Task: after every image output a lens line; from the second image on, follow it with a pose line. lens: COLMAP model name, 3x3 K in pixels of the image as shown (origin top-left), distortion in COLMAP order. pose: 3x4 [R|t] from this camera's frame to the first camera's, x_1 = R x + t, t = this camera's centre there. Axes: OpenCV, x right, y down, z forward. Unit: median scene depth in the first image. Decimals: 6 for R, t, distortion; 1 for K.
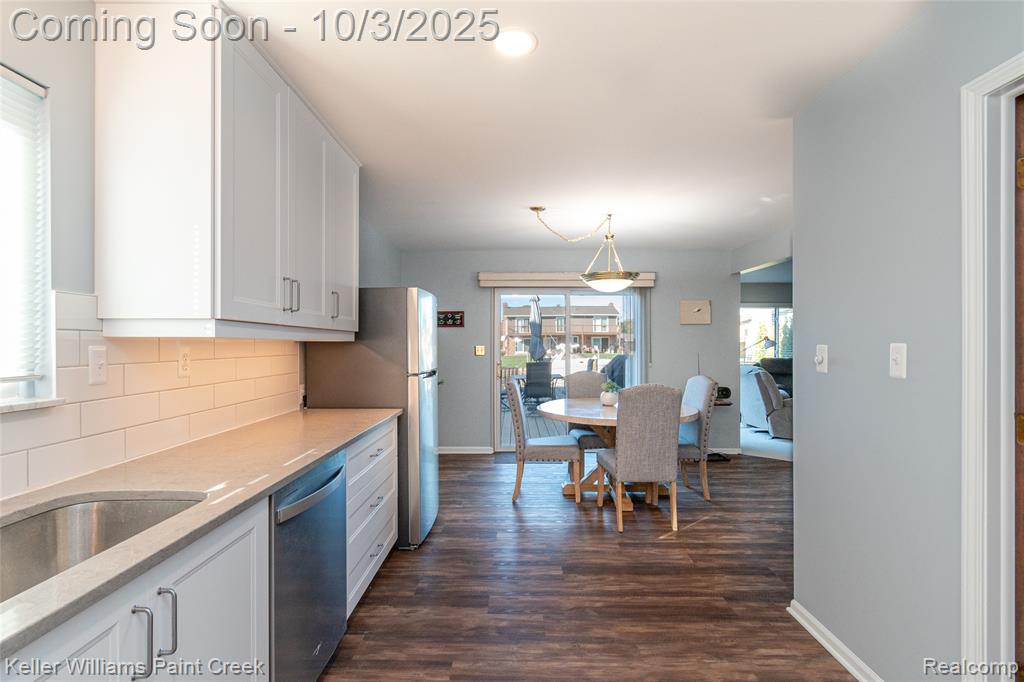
lens RADIAL K [[470.5, 0, 516.3], [0, 470.5, 344.7], [0, 0, 1]] dist [0.001645, 0.000028]
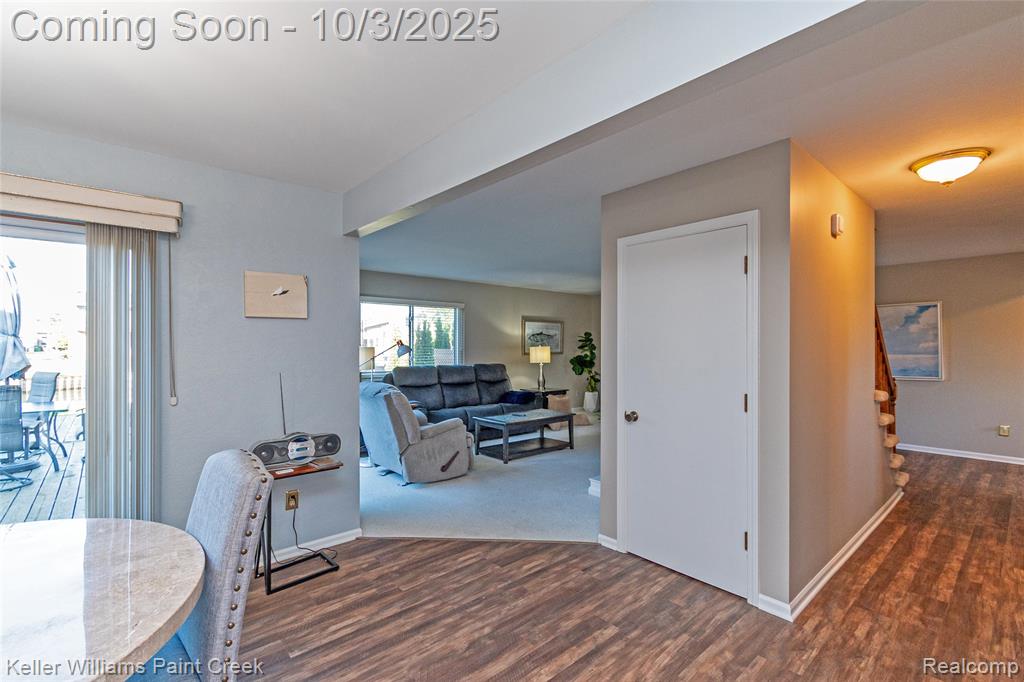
lens RADIAL K [[454.6, 0, 512.1], [0, 454.6, 344.8], [0, 0, 1]] dist [0.002223, 0.000107]
pose [[0.746982, 0.001994, 0.664841, 0.206121], [-0.001289, 0.999998, -0.001551, -0.011284], [-0.664843, 0.000302, 0.746983, 0.382179]]
